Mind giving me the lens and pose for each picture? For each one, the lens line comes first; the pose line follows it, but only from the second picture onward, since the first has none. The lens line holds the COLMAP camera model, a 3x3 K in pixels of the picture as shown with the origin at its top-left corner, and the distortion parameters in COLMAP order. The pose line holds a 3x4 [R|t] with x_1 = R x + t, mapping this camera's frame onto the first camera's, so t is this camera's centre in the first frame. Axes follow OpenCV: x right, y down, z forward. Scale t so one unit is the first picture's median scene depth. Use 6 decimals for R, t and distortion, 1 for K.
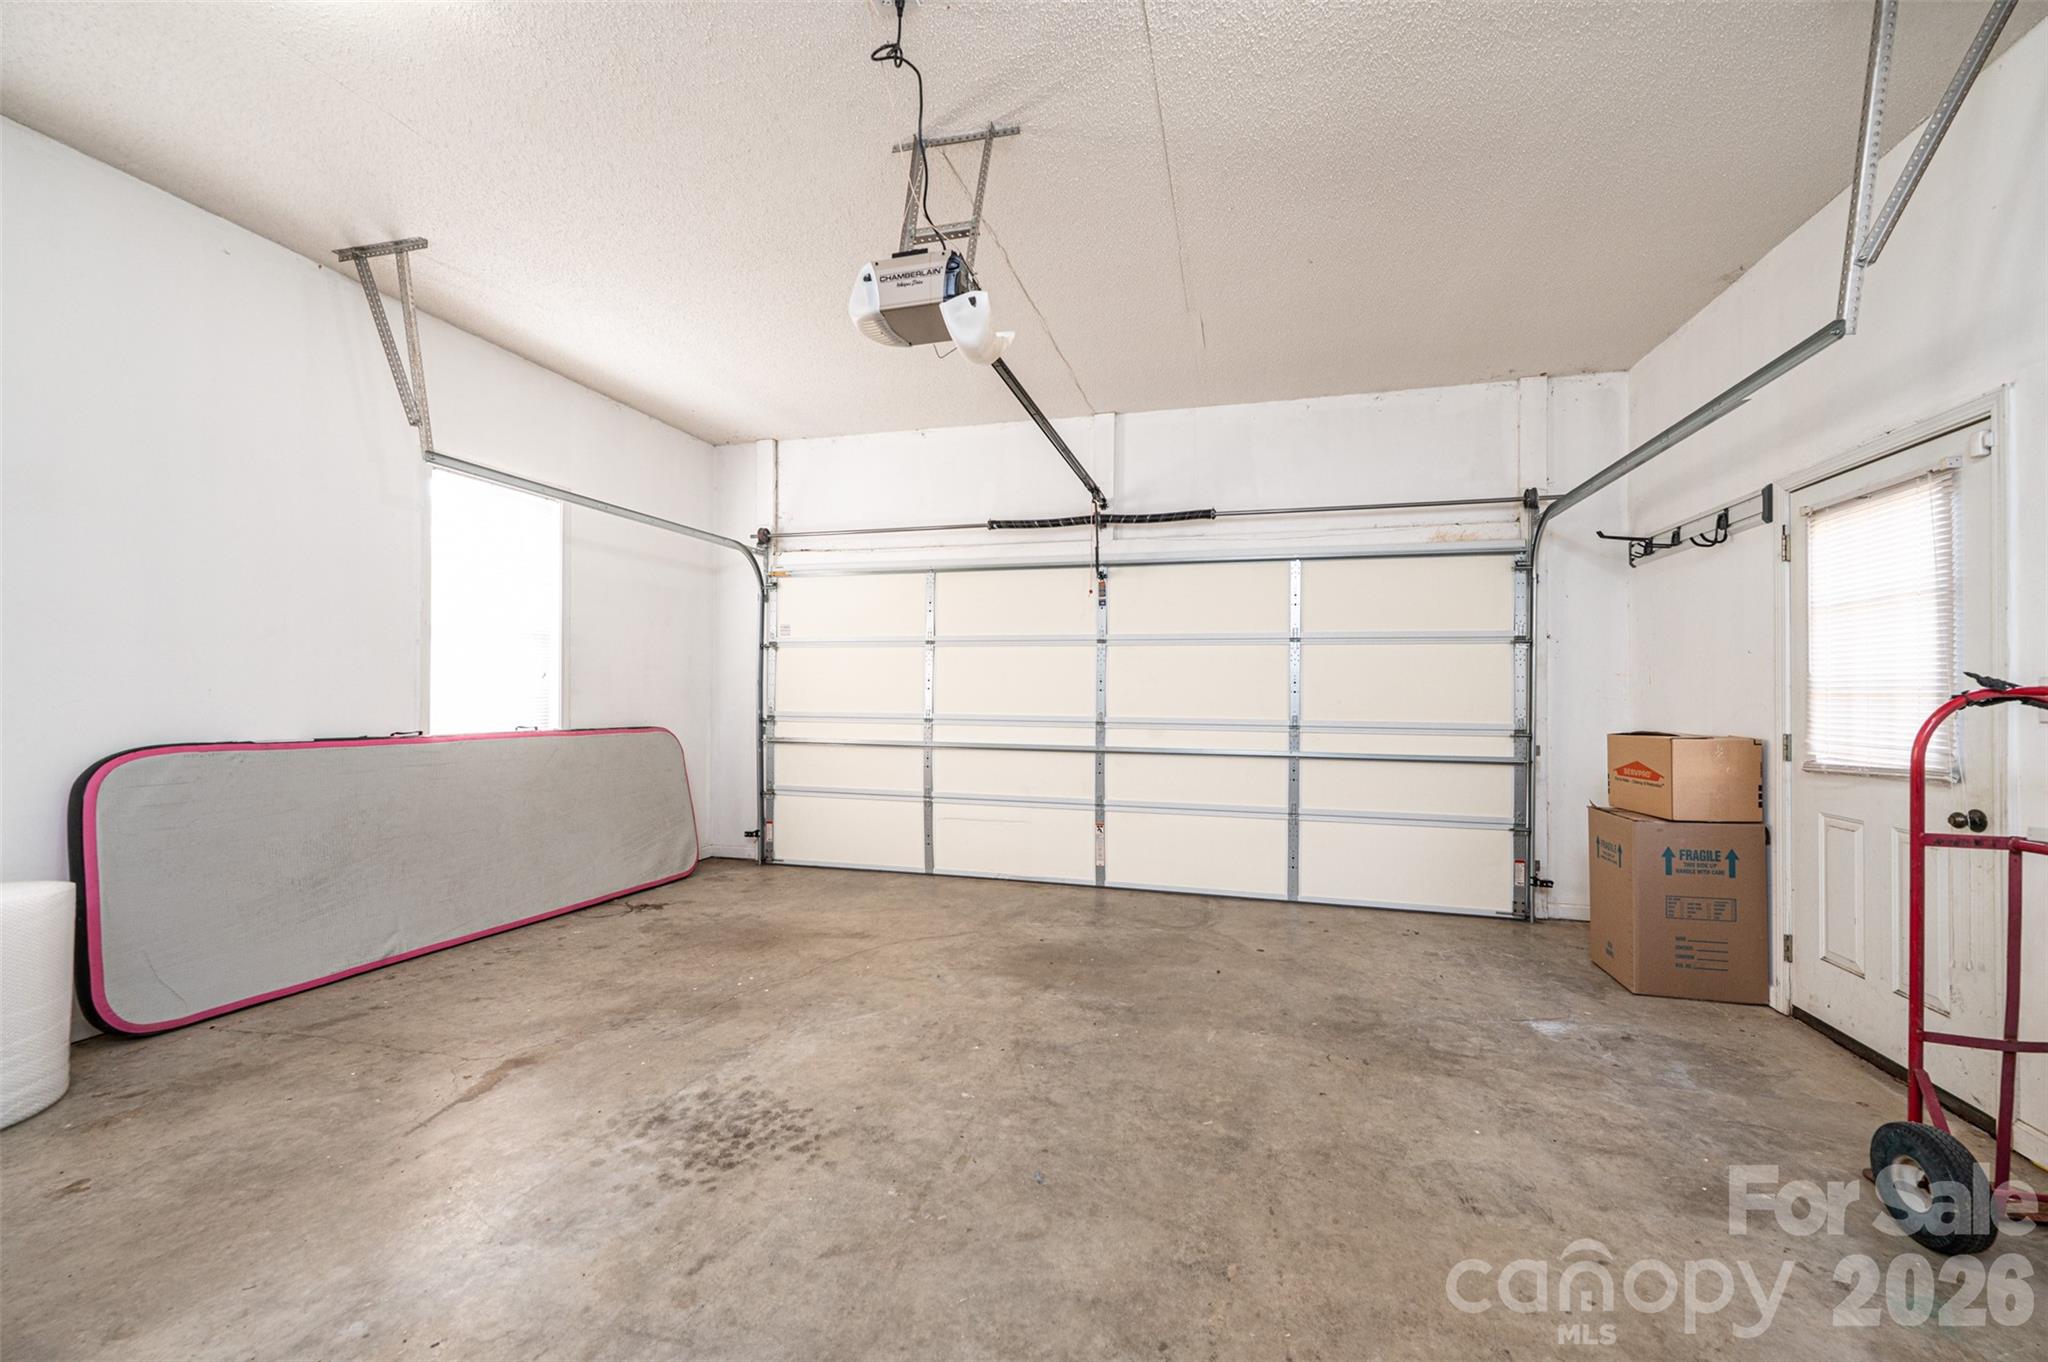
lens RADIAL K [[812.7, 0, 1025.5], [0, 812.7, 688.8], [0, 0, 1]] dist [-0.002043, -0.000473]
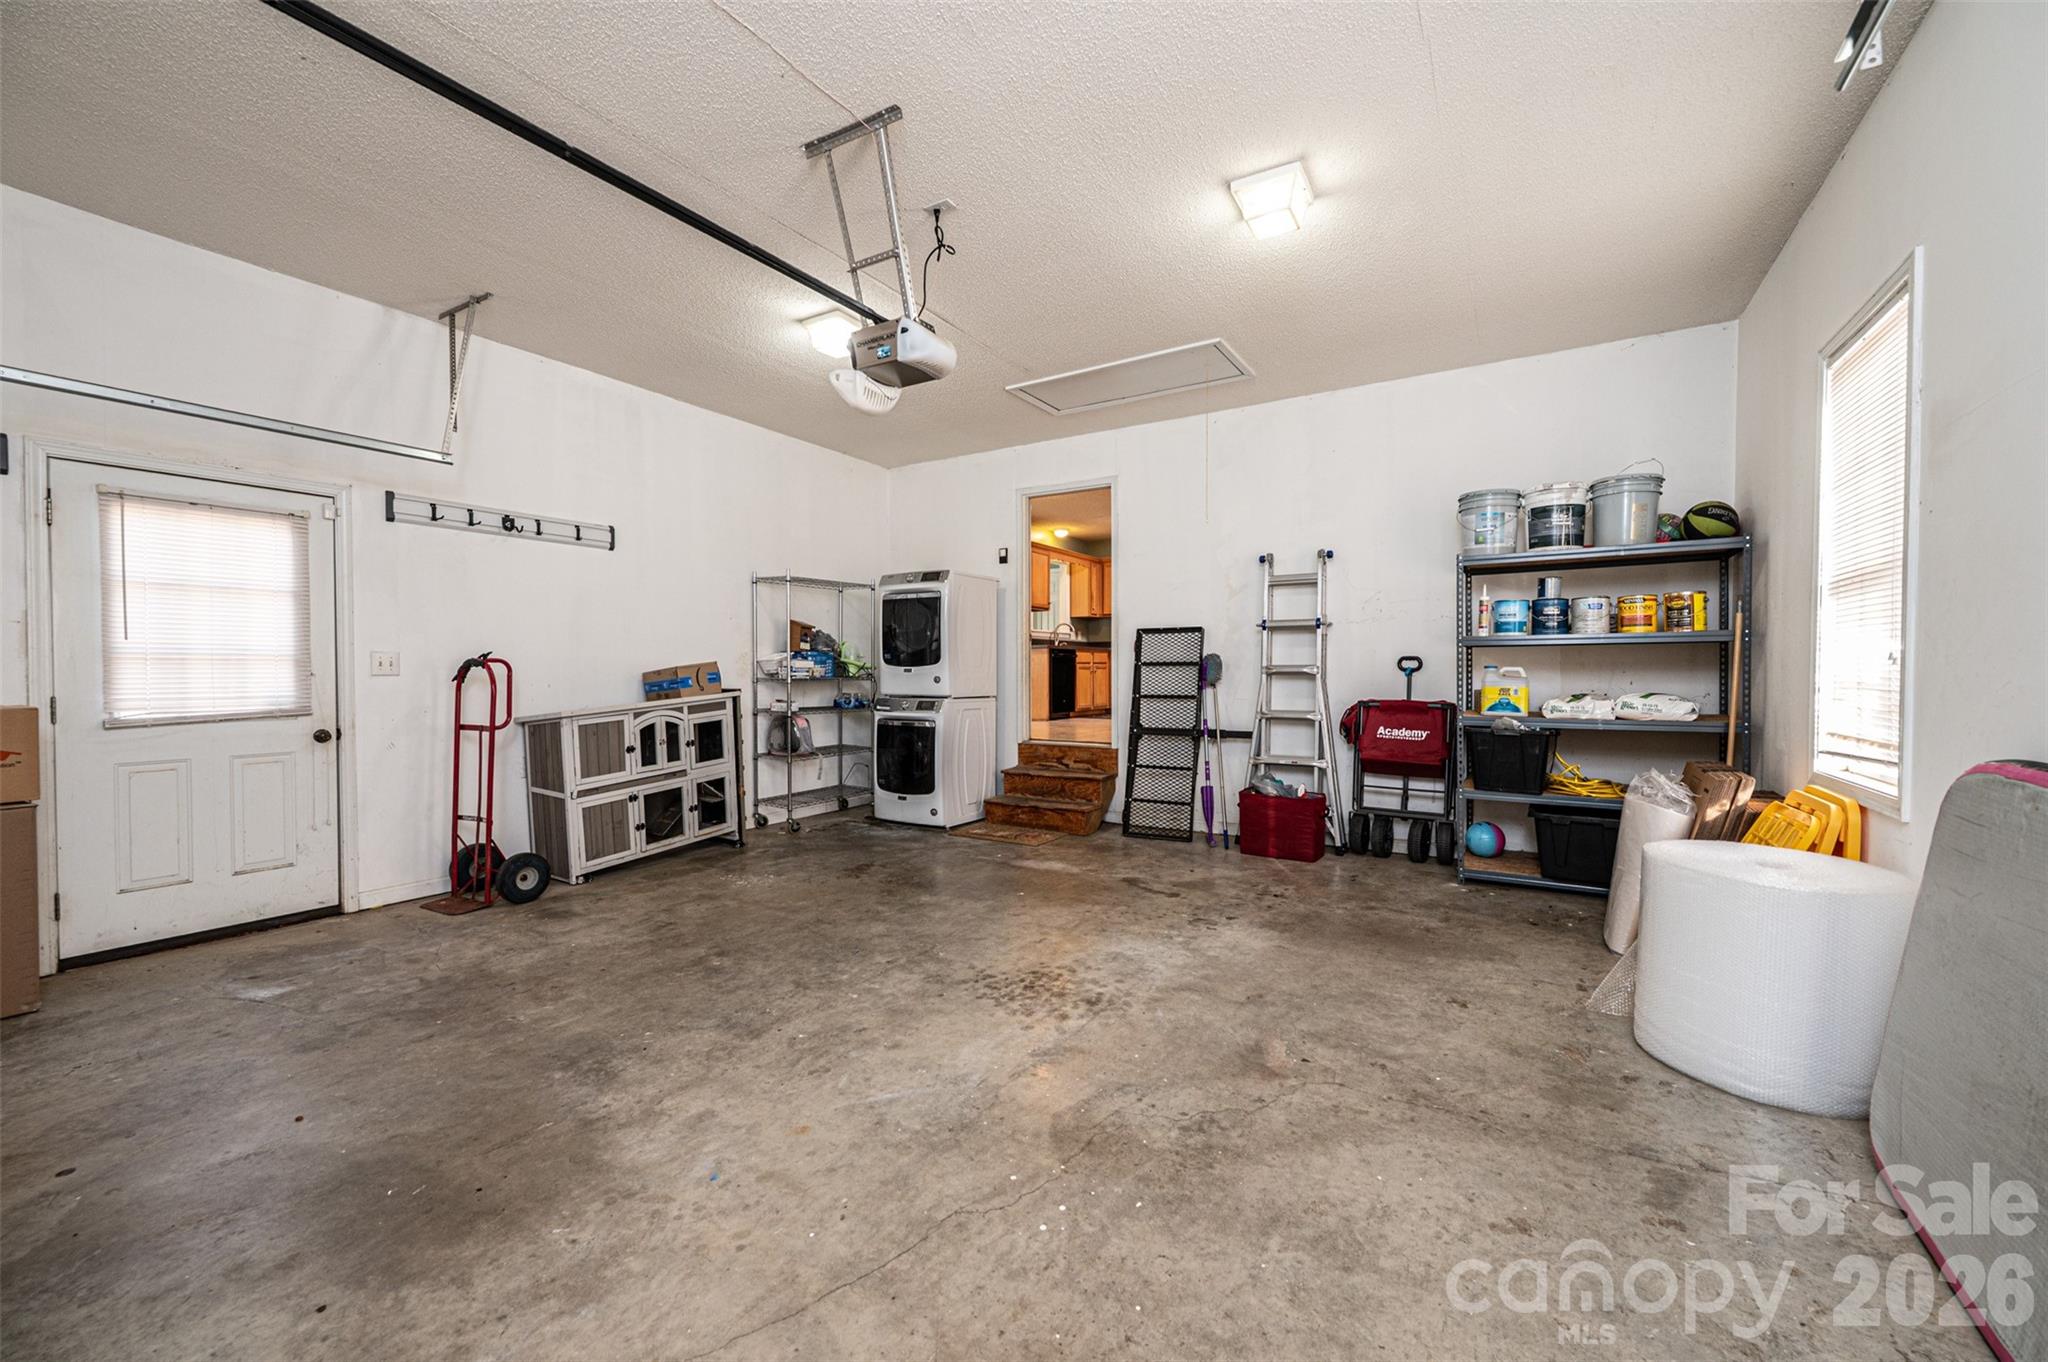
lens RADIAL K [[812.7, 0, 1026.6], [0, 812.7, 680.5], [0, 0, 1]] dist [-0.002043, -0.000473]
pose [[-0.959878, -0.012664, 0.280133, -0.651791], [-0.010676, 0.999906, 0.008622, 0.017216], [-0.280216, 0.005285, -0.959922, 2.083856]]
